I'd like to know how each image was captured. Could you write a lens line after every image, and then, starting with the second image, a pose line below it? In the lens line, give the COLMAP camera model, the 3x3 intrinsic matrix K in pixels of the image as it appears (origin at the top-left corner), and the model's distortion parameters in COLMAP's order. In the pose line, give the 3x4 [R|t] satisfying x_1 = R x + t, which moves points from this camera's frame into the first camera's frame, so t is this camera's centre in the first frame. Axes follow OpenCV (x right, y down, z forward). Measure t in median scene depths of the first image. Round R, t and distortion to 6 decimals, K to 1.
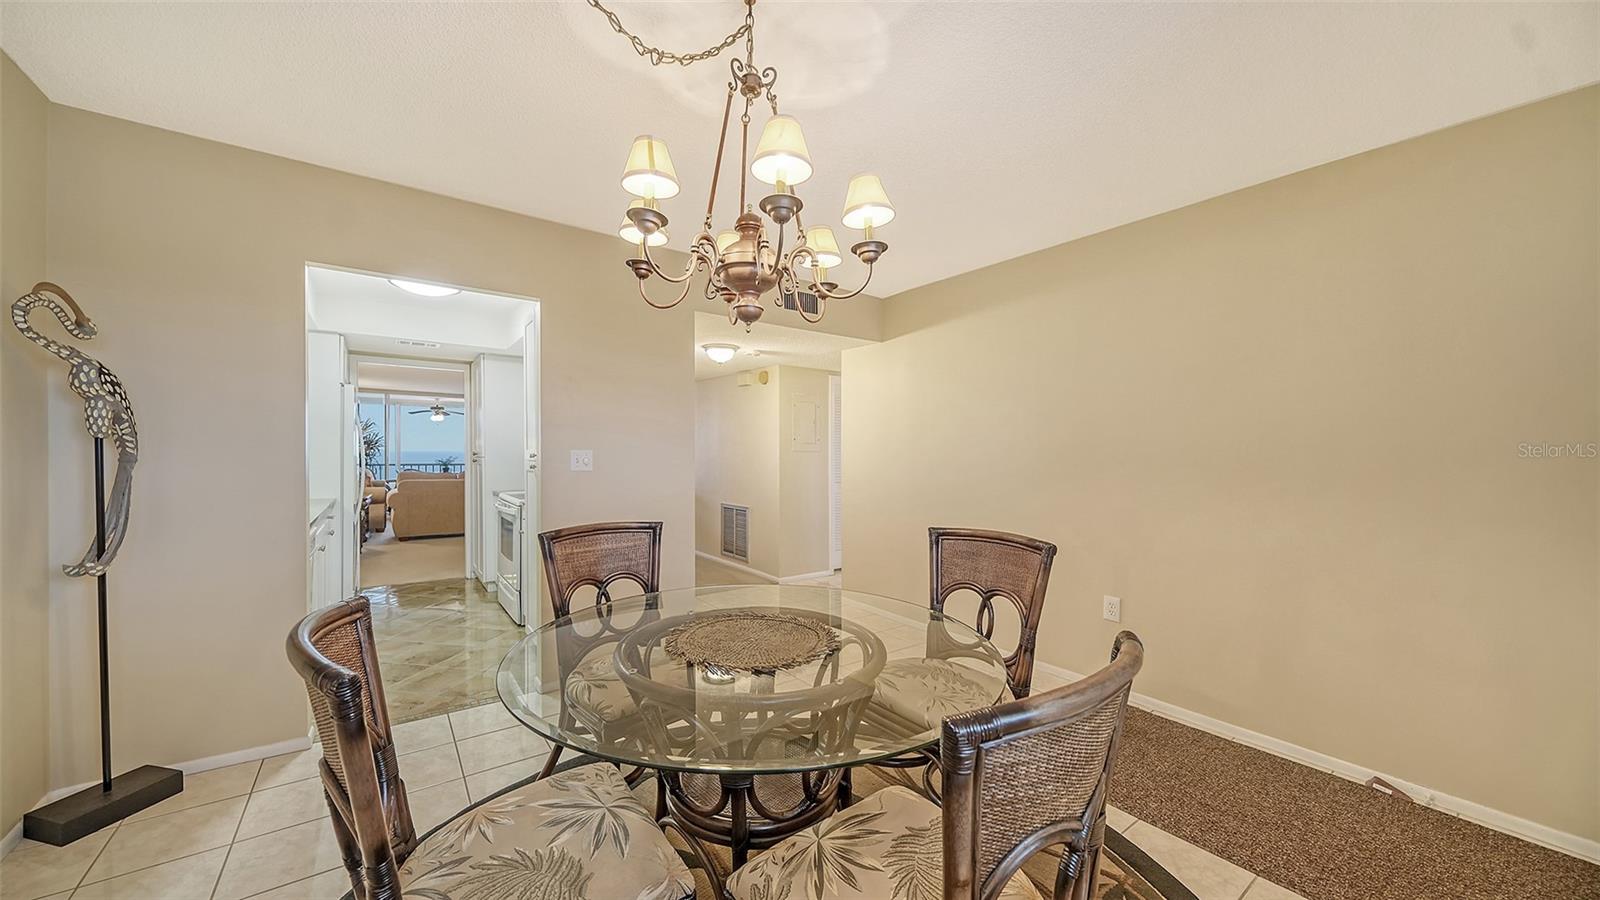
lens RADIAL K [[554.5, 0, 796.0], [0, 554.5, 440.7], [0, 0, 1]] dist [-0.000467, -0.000005]
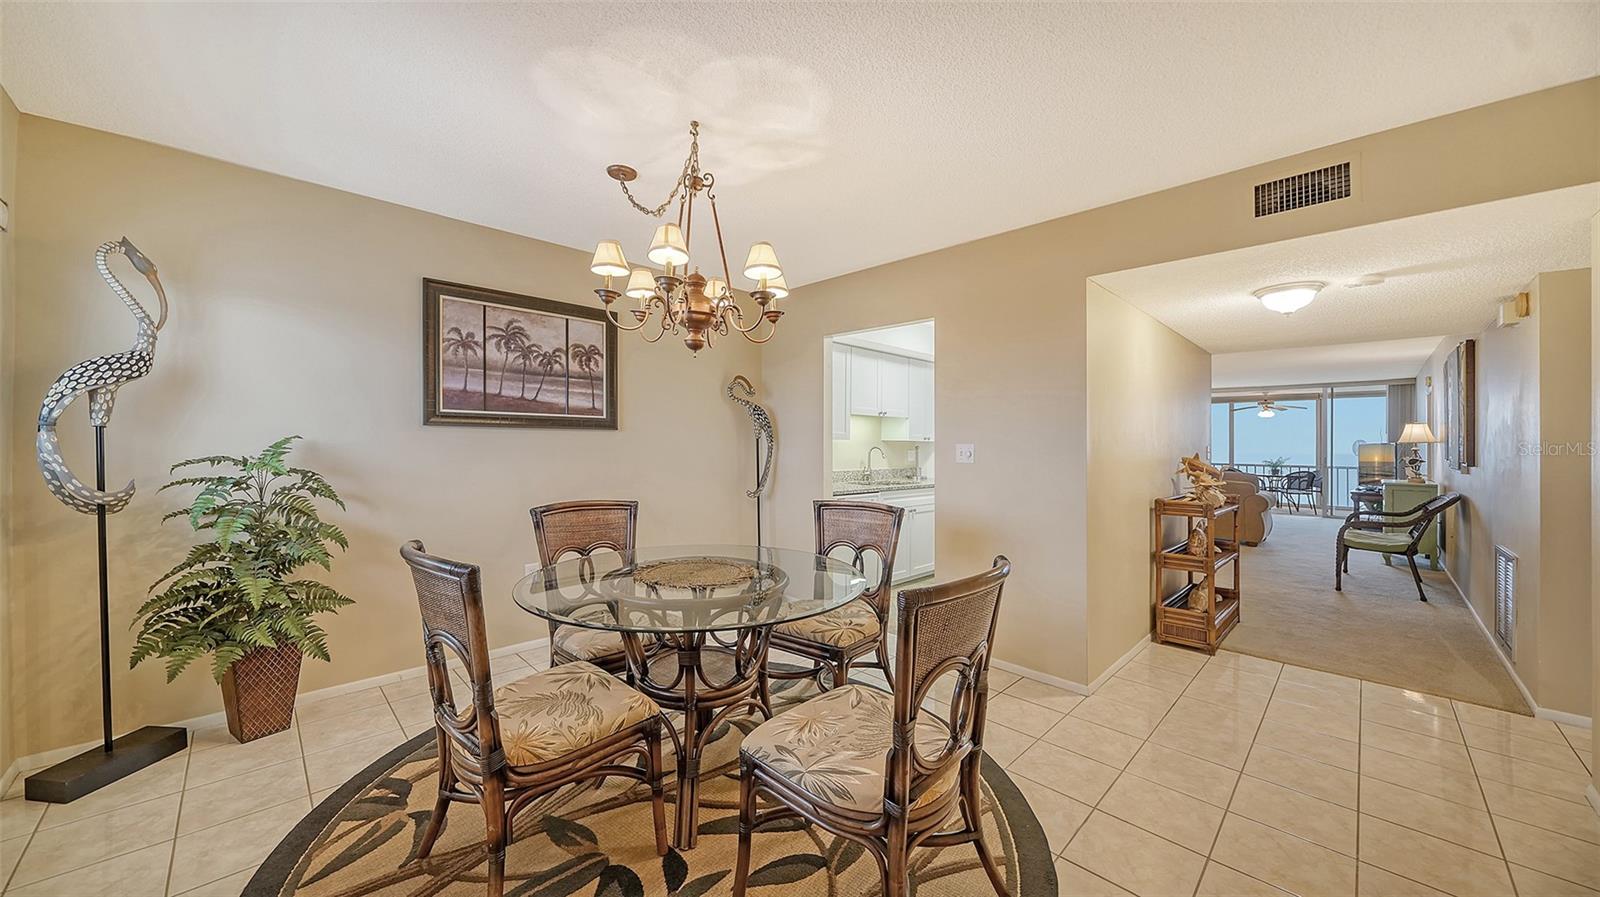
lens RADIAL K [[565.2, 0, 805.3], [0, 565.2, 445.2], [0, 0, 1]] dist [-0.000564, -0.000107]
pose [[0.146577, 0.002526, -0.989196, 0.401752], [0.005193, 0.999981, 0.003323, 0.006933], [0.989186, -0.005624, 0.146561, 0.307245]]
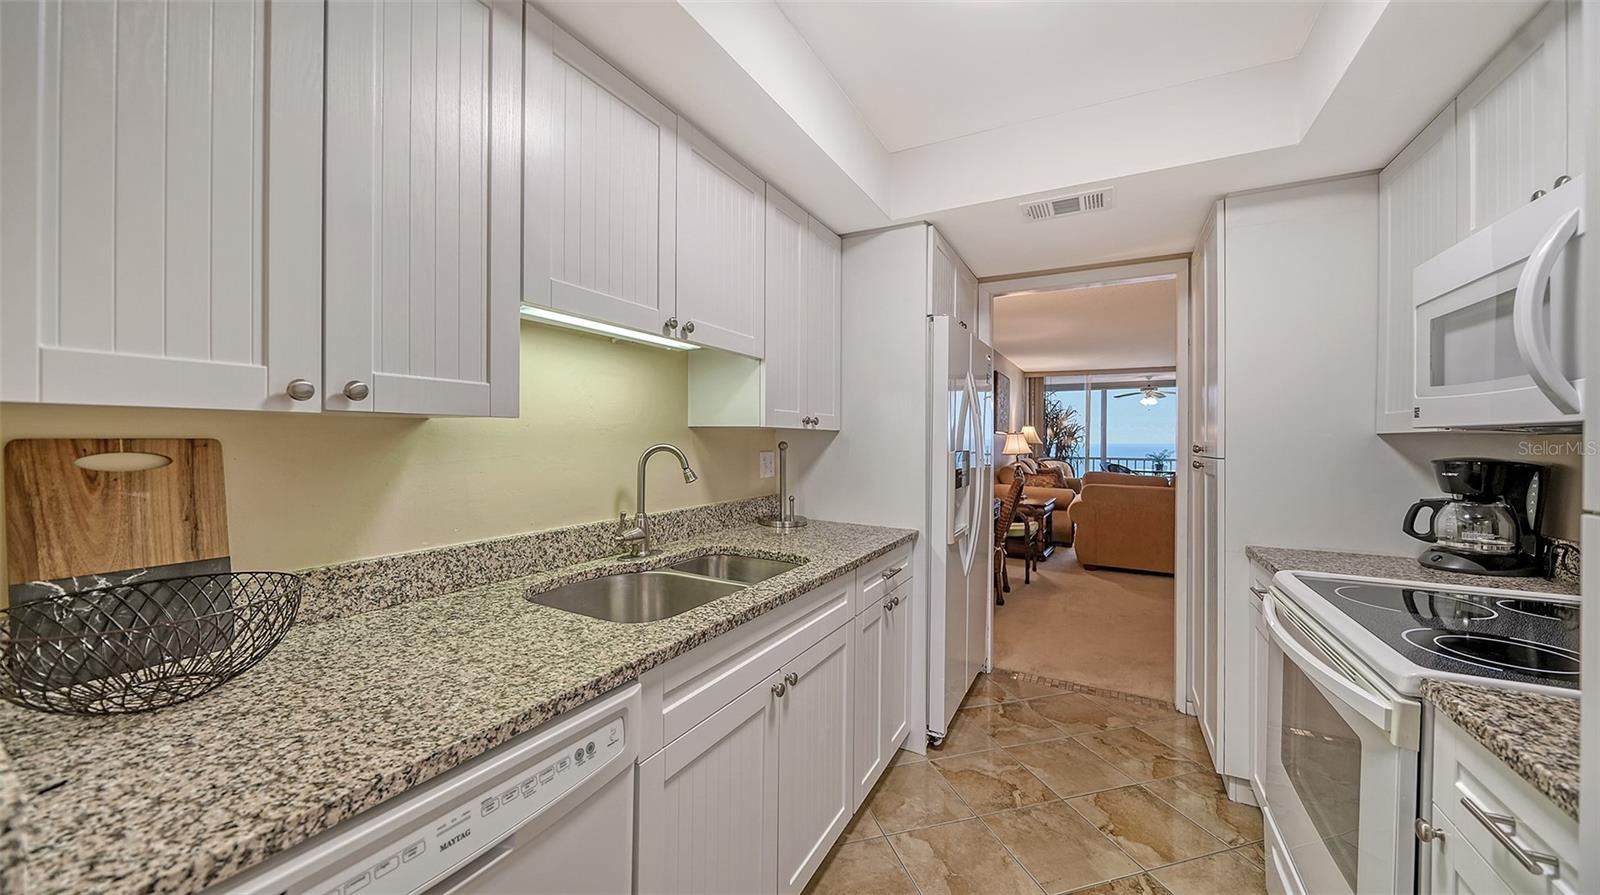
lens RADIAL K [[554.5, 0, 796.0], [0, 554.5, 438.2], [0, 0, 1]] dist [-0.000467, -0.000005]
pose [[0.405216, 0.010156, -0.914164, -0.310387], [0.000973, 0.999933, 0.011540, 0.005975], [0.914220, -0.005565, 0.405179, 0.536644]]
